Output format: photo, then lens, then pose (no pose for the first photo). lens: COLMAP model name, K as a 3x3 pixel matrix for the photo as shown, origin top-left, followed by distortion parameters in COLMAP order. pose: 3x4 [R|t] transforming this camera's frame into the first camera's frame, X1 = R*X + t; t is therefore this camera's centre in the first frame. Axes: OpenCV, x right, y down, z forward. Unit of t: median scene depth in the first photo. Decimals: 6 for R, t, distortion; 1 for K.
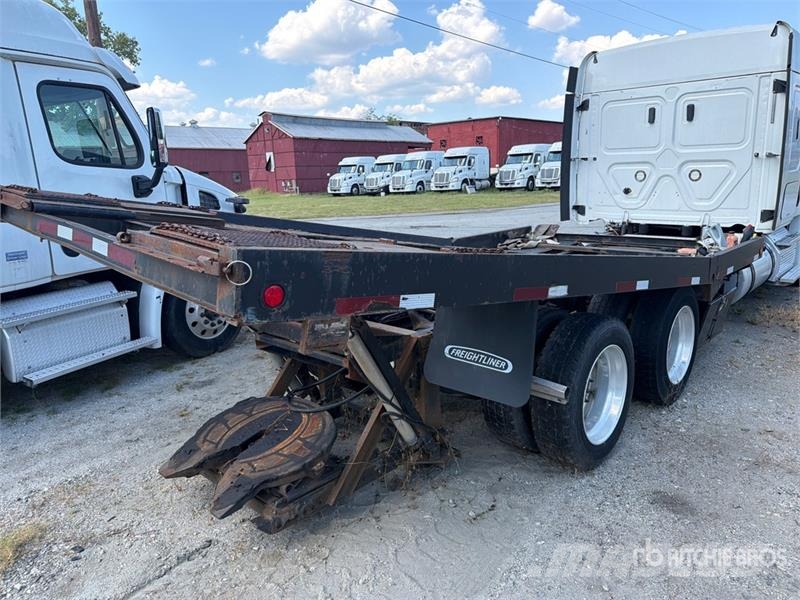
lens RADIAL K [[565.0, 0, 398.2], [0, 565.0, 297.8], [0, 0, 1]] dist [0.076920, -0.114697]
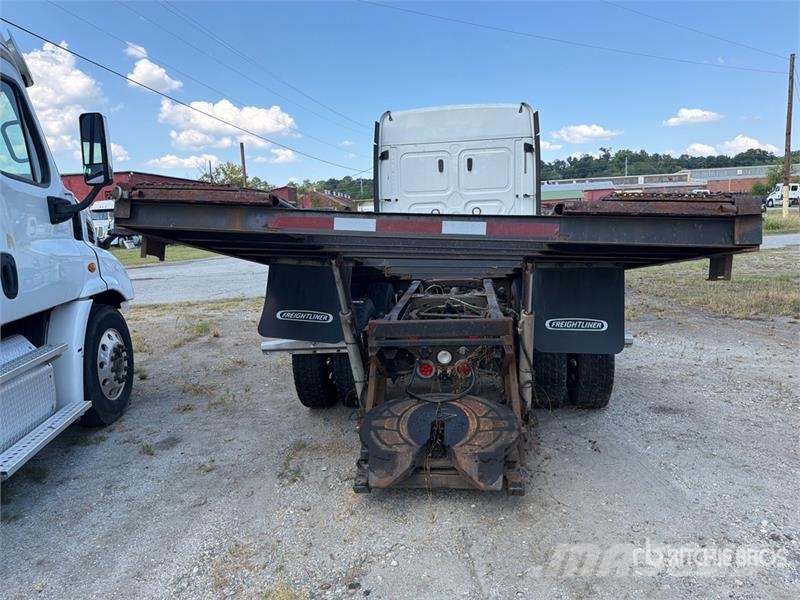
lens RADIAL K [[565.0, 0, 398.2], [0, 565.0, 297.8], [0, 0, 1]] dist [0.076920, -0.114697]
pose [[0.805148, -0.083712, 0.587137, -0.368941], [0.141634, 0.988484, -0.053289, 0.022709], [-0.575914, 0.126064, 0.807732, 0.072516]]
